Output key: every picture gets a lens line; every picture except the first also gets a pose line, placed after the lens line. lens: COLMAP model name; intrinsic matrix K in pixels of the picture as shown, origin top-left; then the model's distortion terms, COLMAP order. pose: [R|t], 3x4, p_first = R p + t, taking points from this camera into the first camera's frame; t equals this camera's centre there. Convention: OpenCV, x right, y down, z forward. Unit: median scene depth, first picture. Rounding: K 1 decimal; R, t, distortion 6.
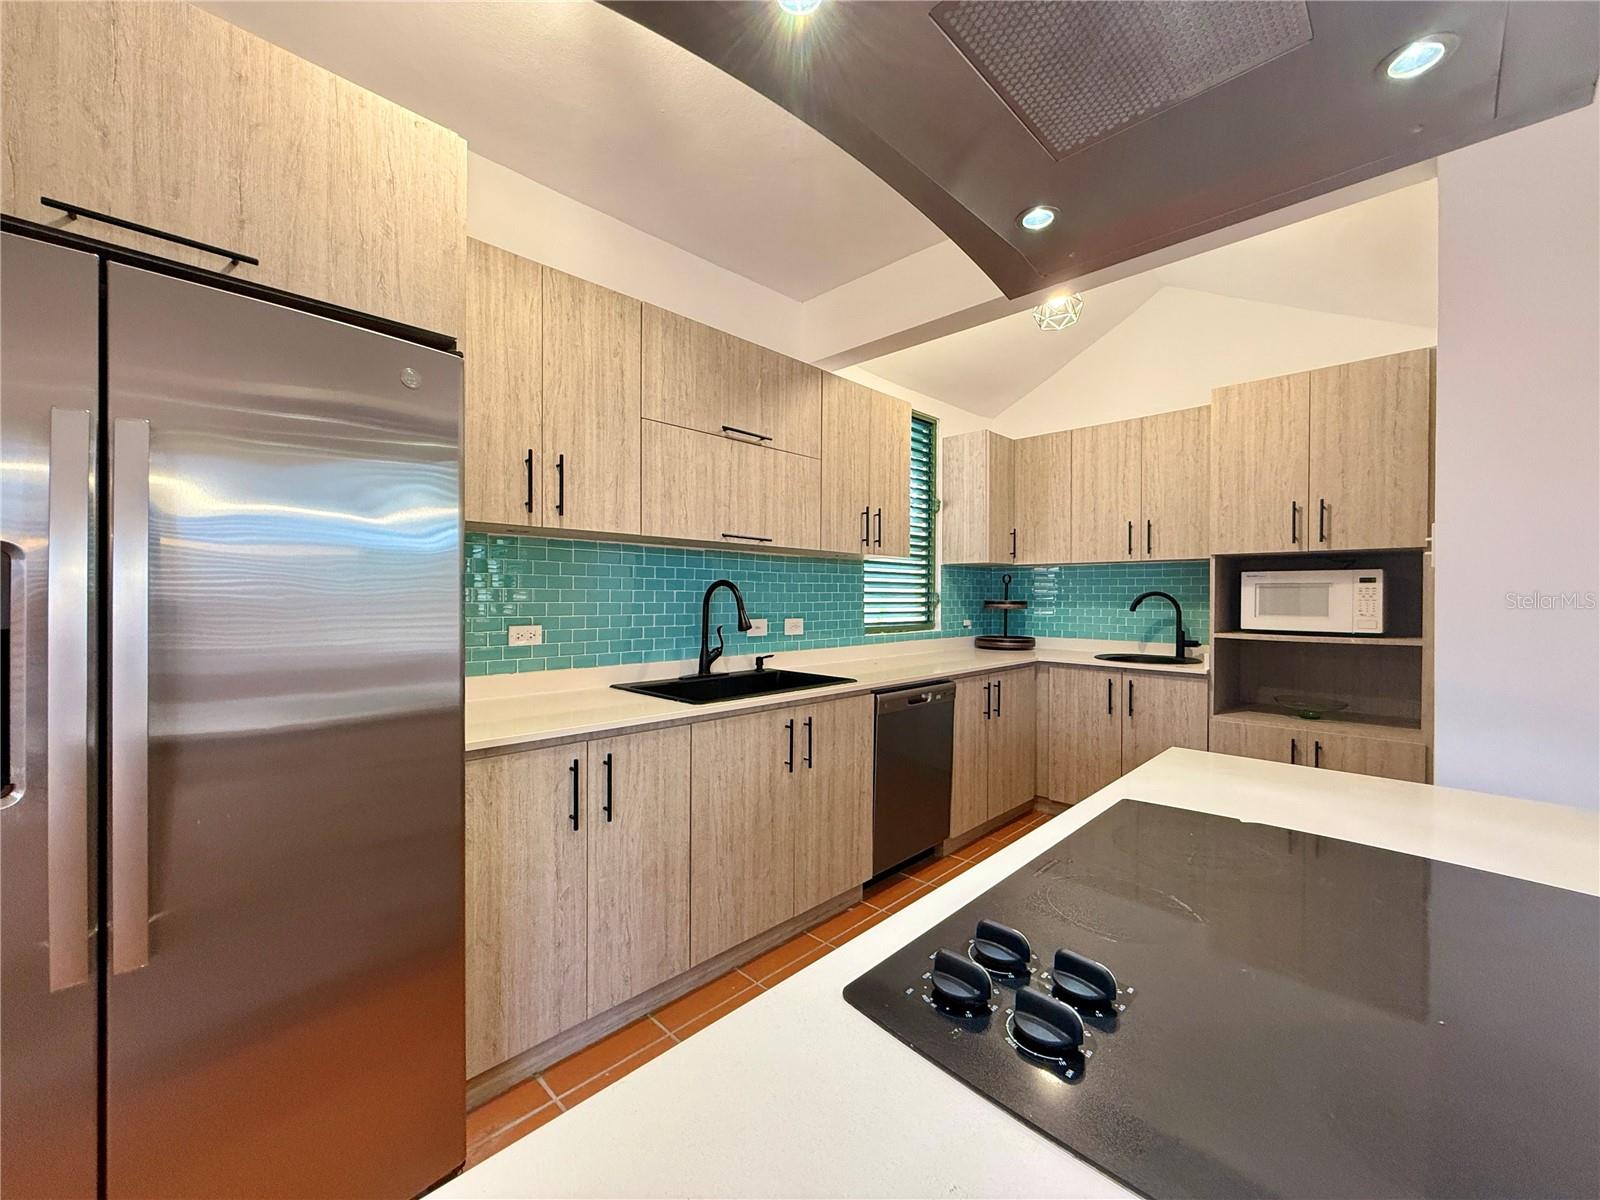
lens RADIAL K [[637.0, 0, 796.8], [0, 637.0, 600.7], [0, 0, 1]] dist [-0.000272, -0.000848]
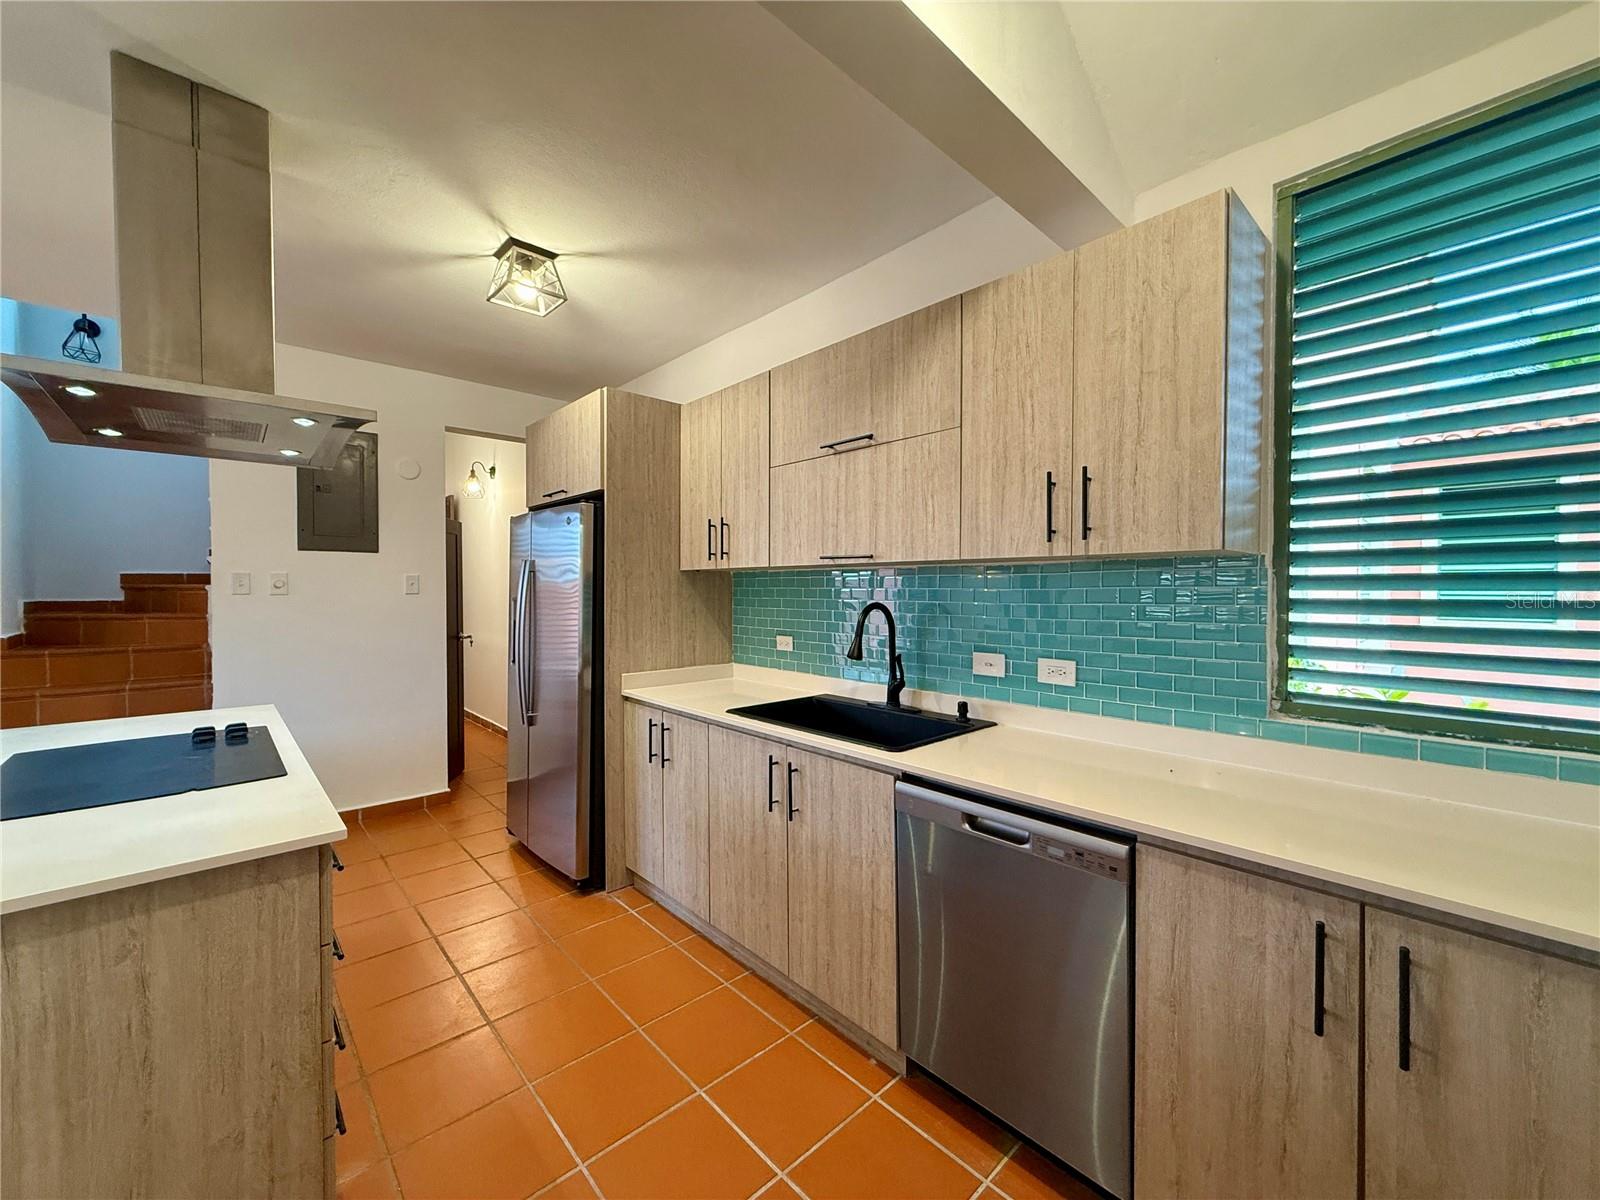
lens RADIAL K [[637.0, 0, 796.6], [0, 637.0, 600.5], [0, 0, 1]] dist [-0.000272, -0.000848]
pose [[-0.051757, 0.012951, -0.998576, 0.521690], [-0.007658, 0.999881, 0.013365, -0.030679], [0.998630, 0.008339, -0.051652, 0.613935]]
